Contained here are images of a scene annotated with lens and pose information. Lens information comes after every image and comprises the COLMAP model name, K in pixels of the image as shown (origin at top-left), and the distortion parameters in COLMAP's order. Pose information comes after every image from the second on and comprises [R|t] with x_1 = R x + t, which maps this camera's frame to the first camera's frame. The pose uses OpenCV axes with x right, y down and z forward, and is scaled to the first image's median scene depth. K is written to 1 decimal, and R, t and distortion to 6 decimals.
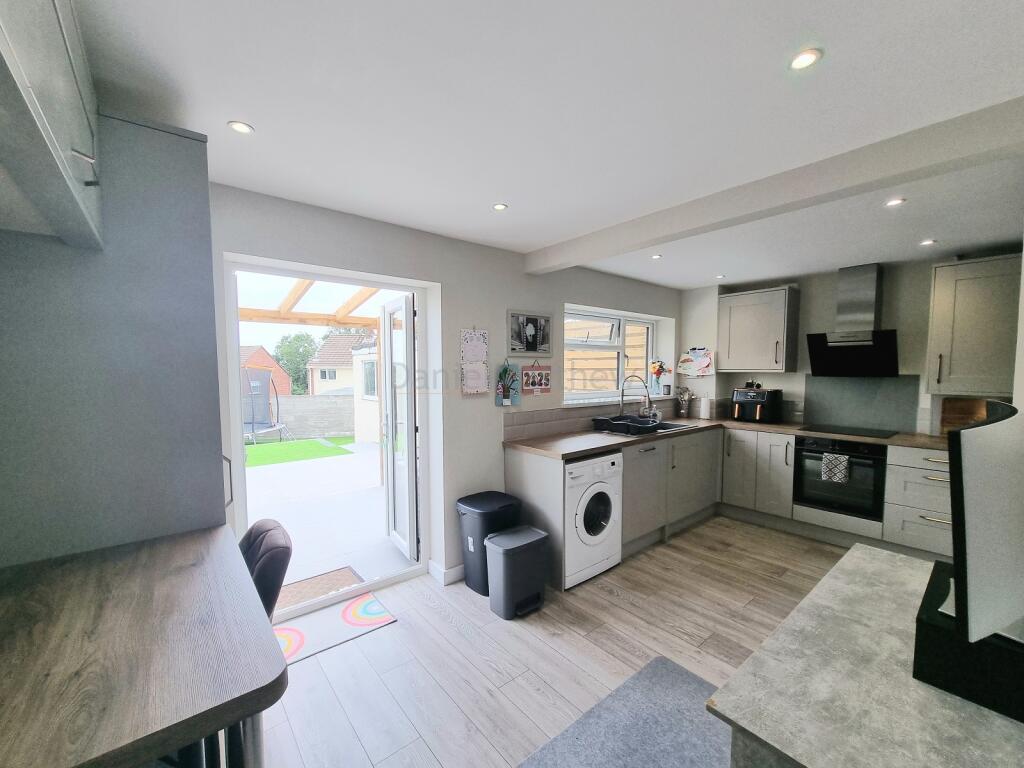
lens RADIAL K [[419.1, 0, 517.7], [0, 419.1, 395.8], [0, 0, 1]] dist [-0.007440, -0.000141]
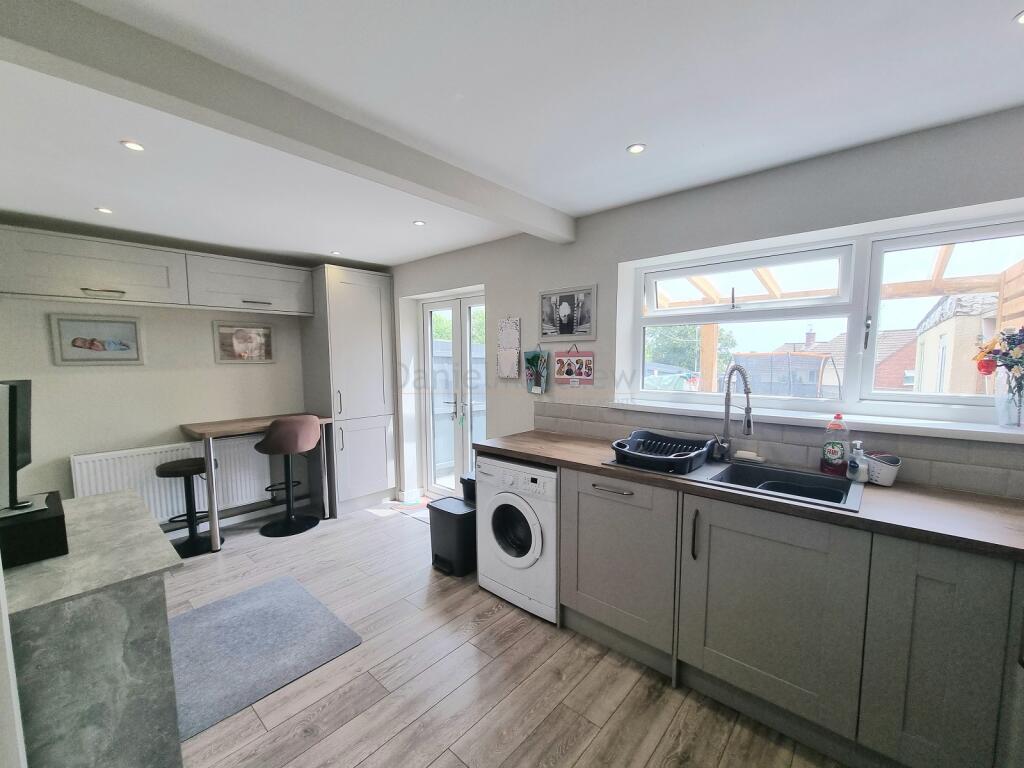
lens RADIAL K [[419.1, 0, 517.7], [0, 419.1, 395.8], [0, 0, 1]] dist [-0.007440, -0.000141]
pose [[0.152161, 0.090504, -0.984203, 0.889917], [-0.062199, 0.994702, 0.081853, -0.046055], [0.986397, 0.048762, 0.156984, 0.788831]]
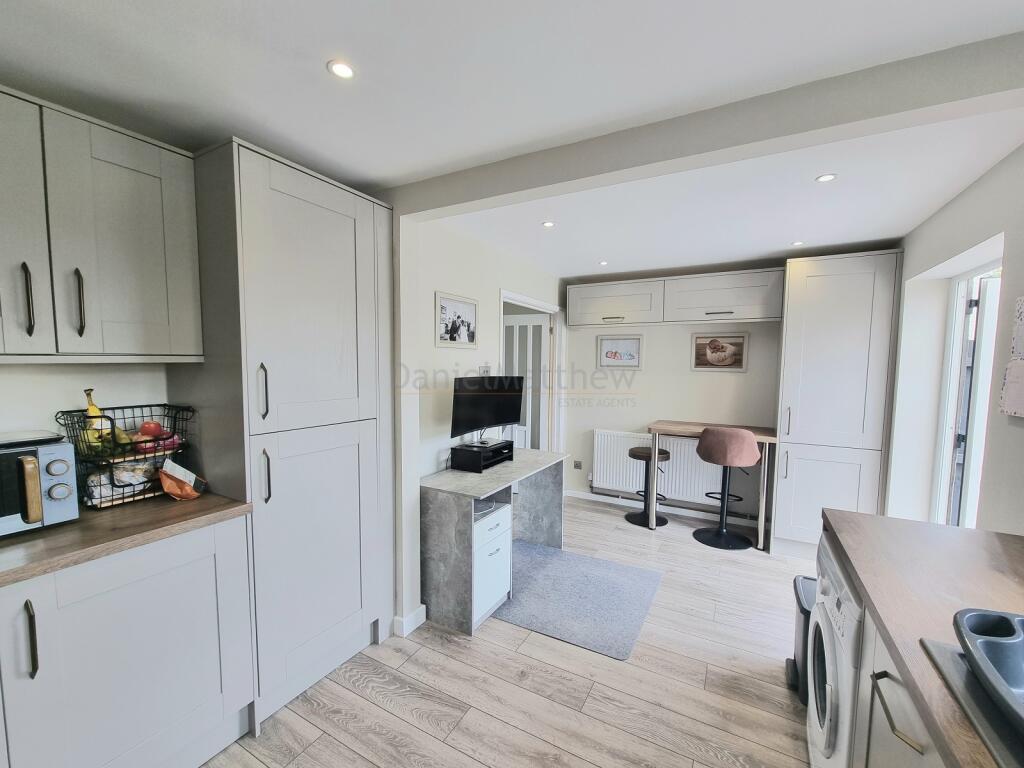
lens RADIAL K [[419.1, 0, 517.7], [0, 419.1, 395.8], [0, 0, 1]] dist [-0.007440, -0.000141]
pose [[-0.930986, 0.018769, -0.364573, 0.612085], [-0.035030, 0.989476, 0.140394, -0.075003], [0.363371, 0.143476, -0.920530, 1.144677]]
